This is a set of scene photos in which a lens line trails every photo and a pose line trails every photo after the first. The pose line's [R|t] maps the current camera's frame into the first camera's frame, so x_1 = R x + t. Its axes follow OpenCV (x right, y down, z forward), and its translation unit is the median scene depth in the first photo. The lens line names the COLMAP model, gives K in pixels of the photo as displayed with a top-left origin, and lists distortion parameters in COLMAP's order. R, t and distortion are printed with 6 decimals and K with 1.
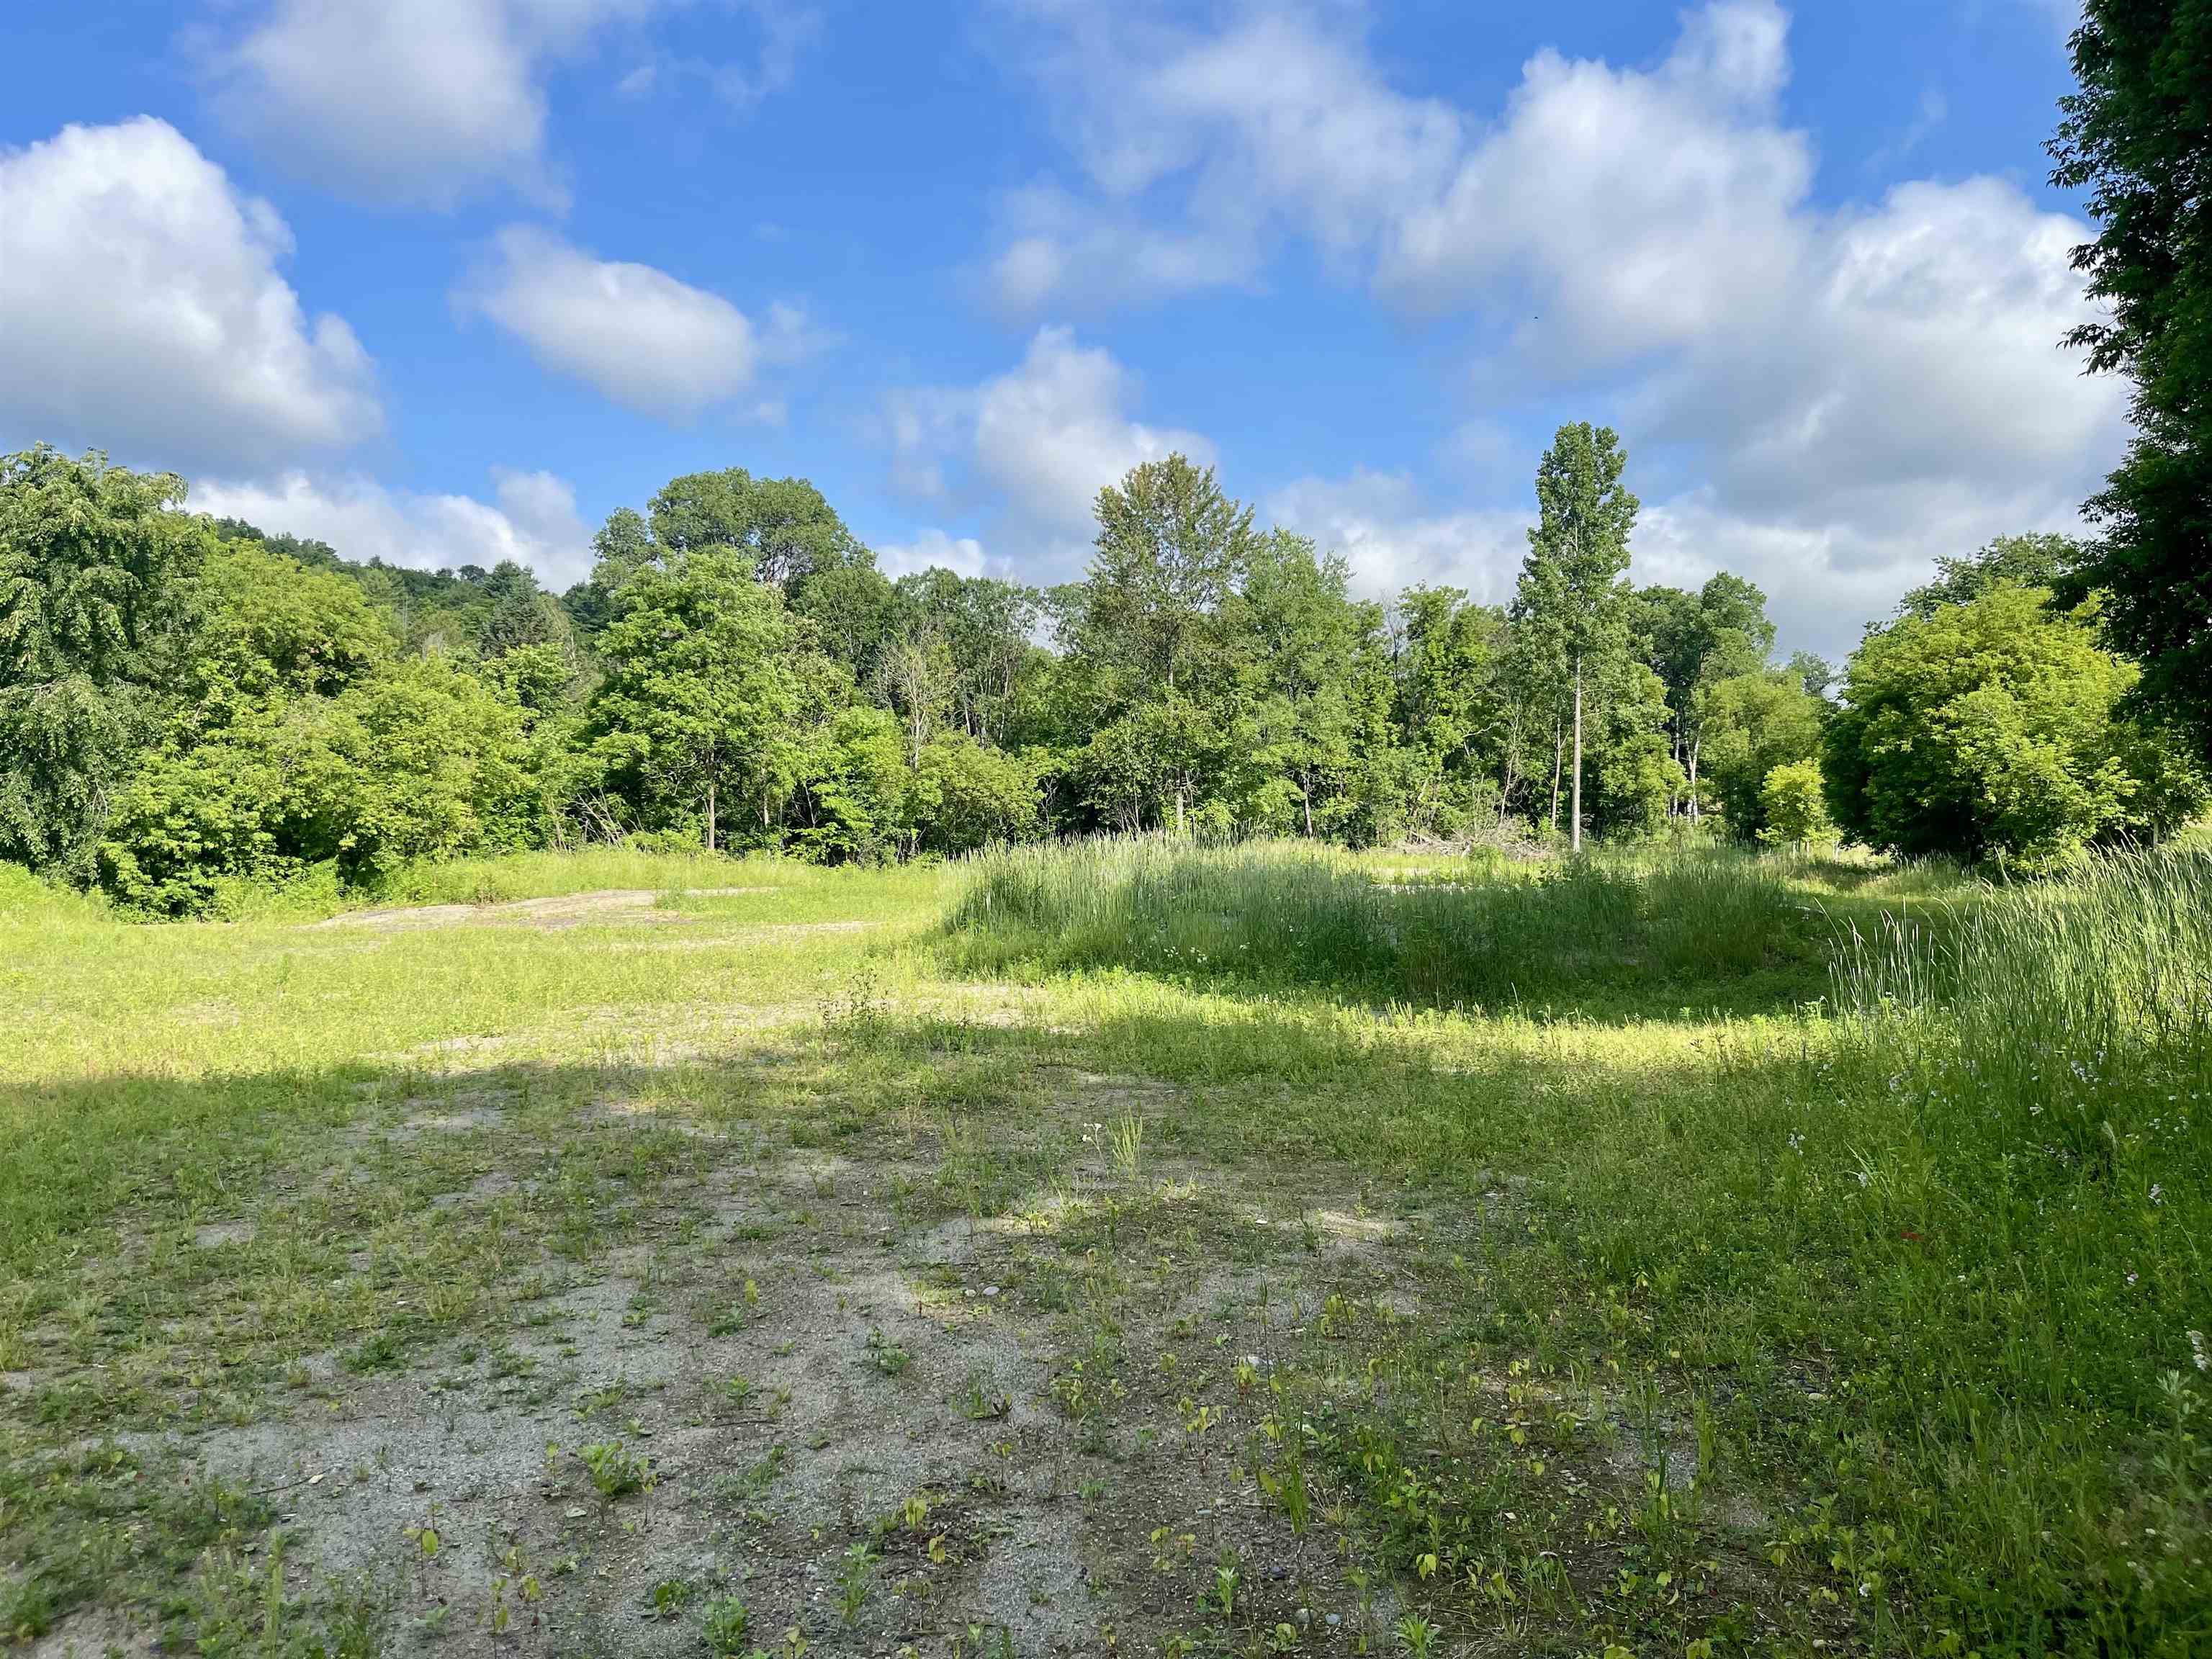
lens RADIAL K [[1654.6, 0, 1117.0], [0, 1654.6, 727.4], [0, 0, 1]] dist [0.053099, -0.079103]
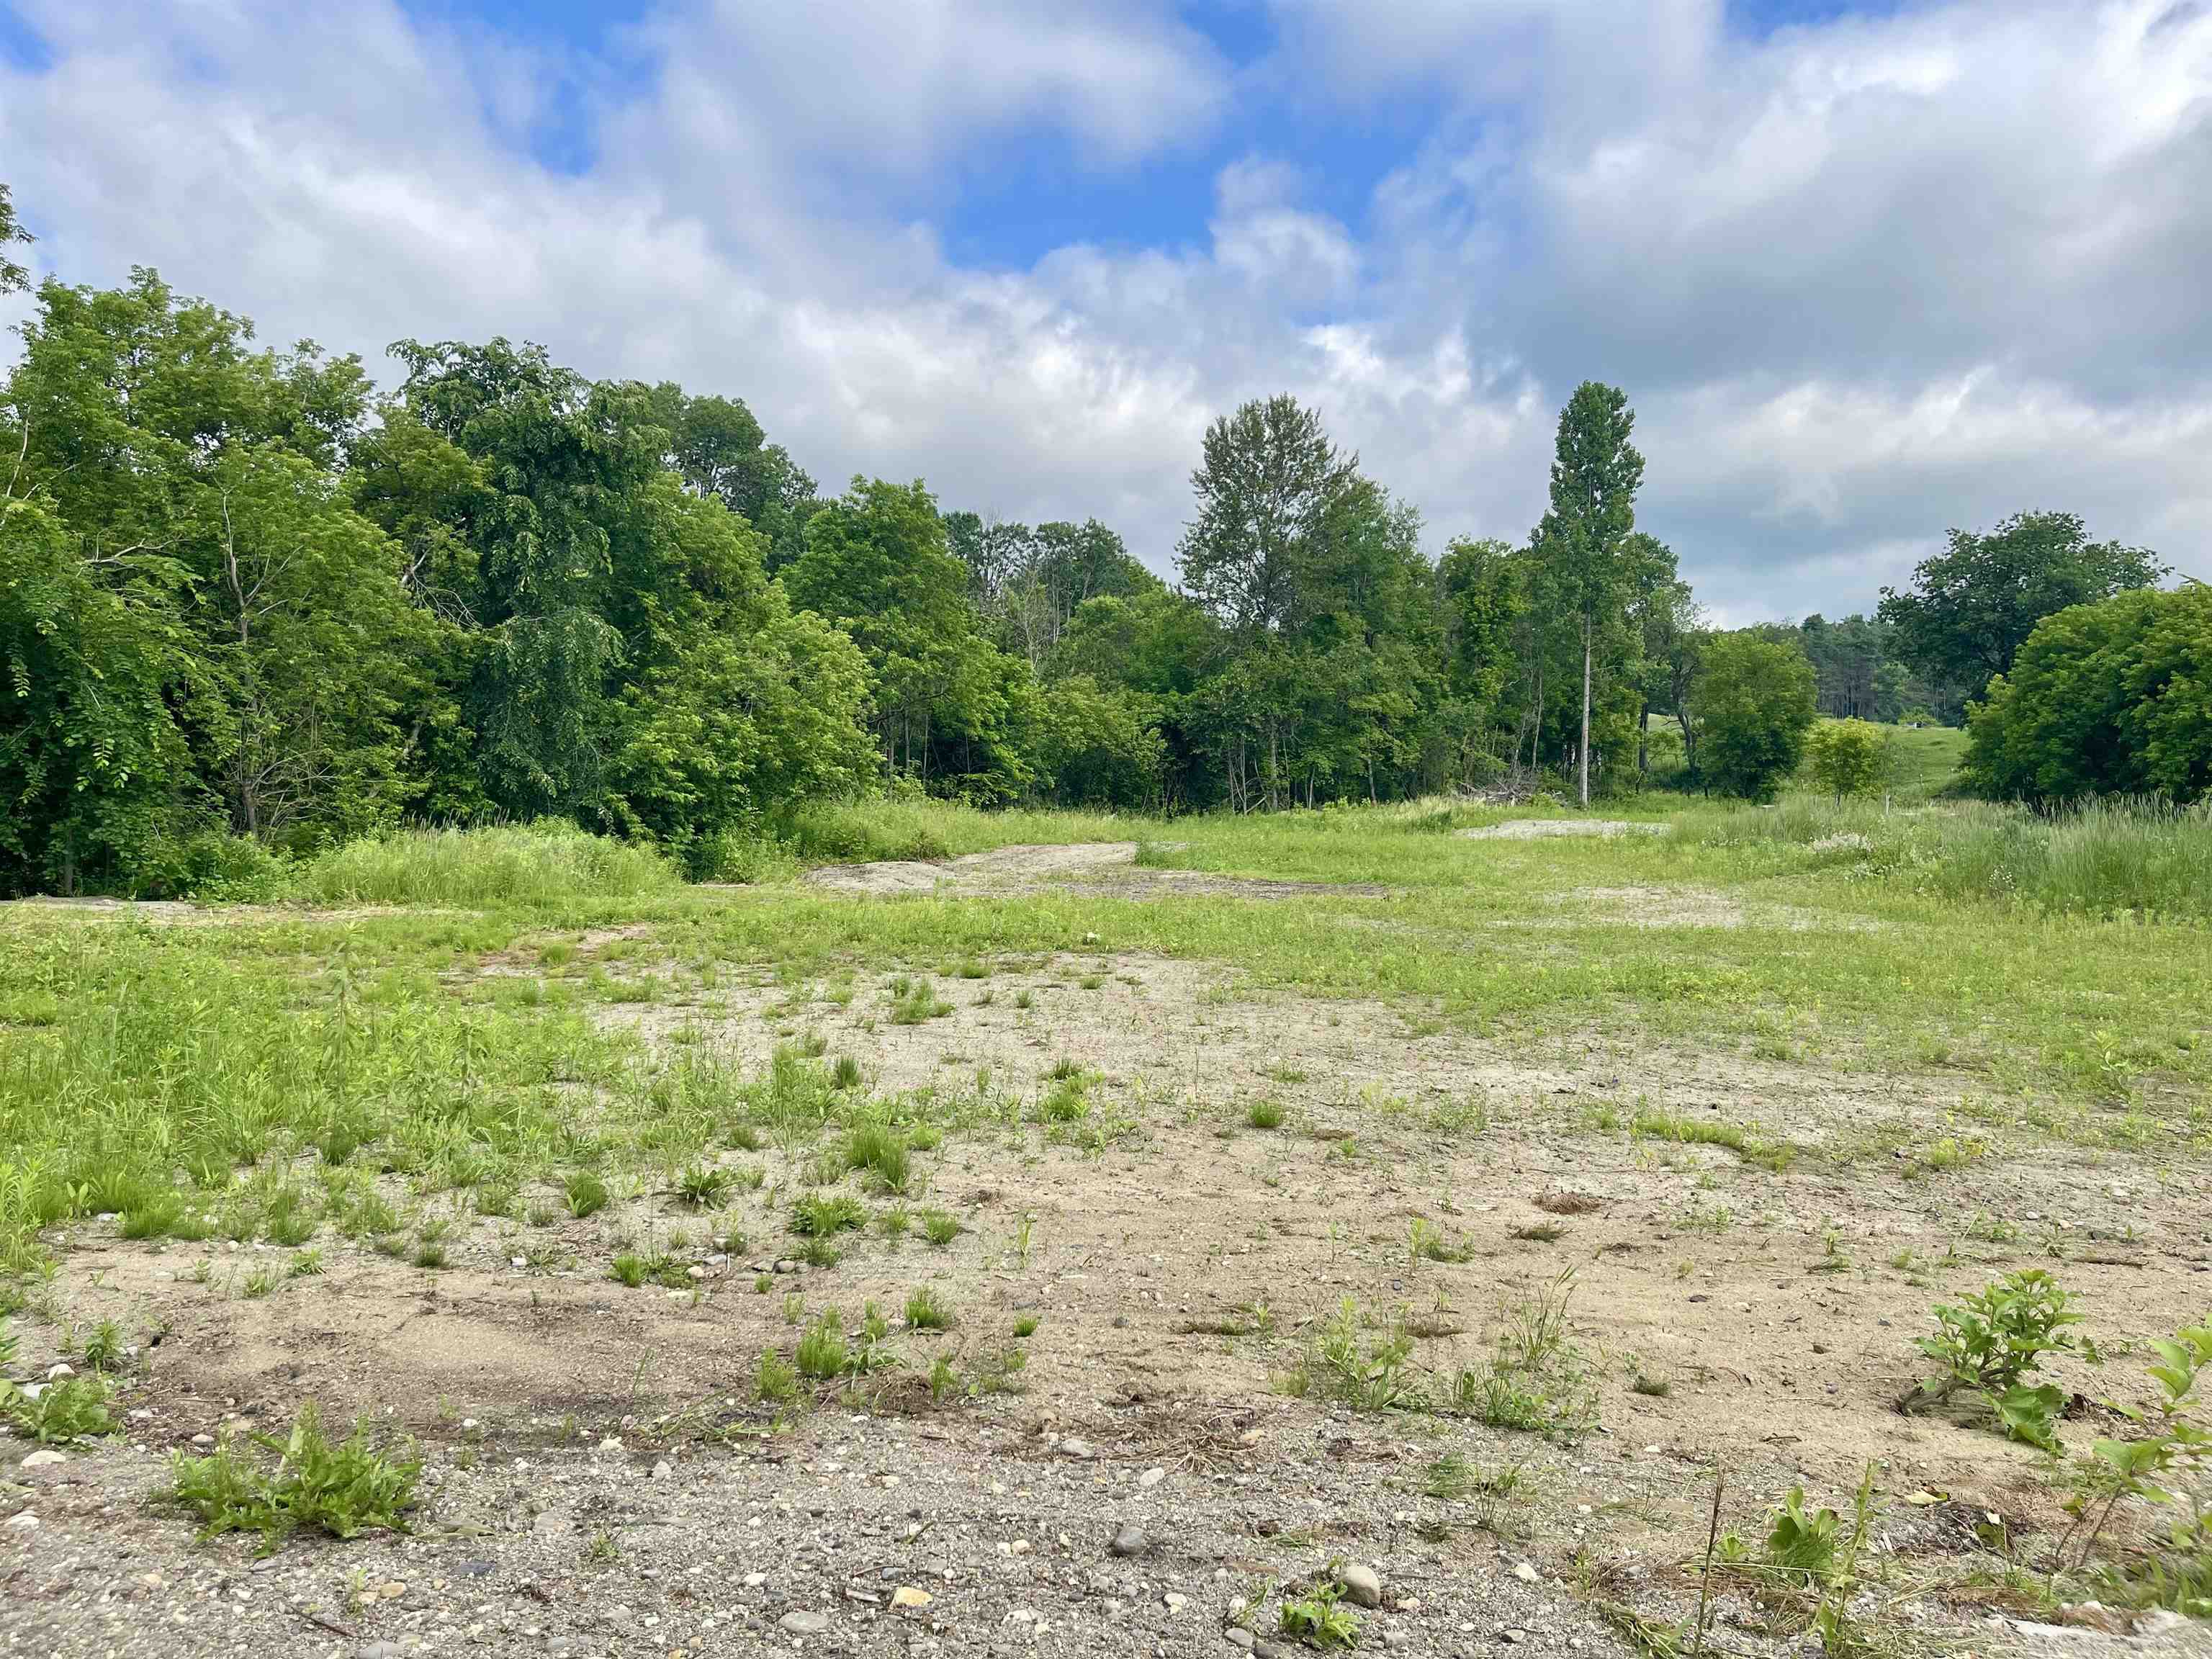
lens RADIAL K [[1654.6, 0, 1115.5], [0, 1654.6, 820.5], [0, 0, 1]] dist [0.053099, -0.079103]
pose [[0.980770, 0.004386, 0.195118, -0.248329], [-0.022830, 0.995462, 0.092383, -0.002755], [-0.193828, -0.095061, 0.976419, 0.038665]]
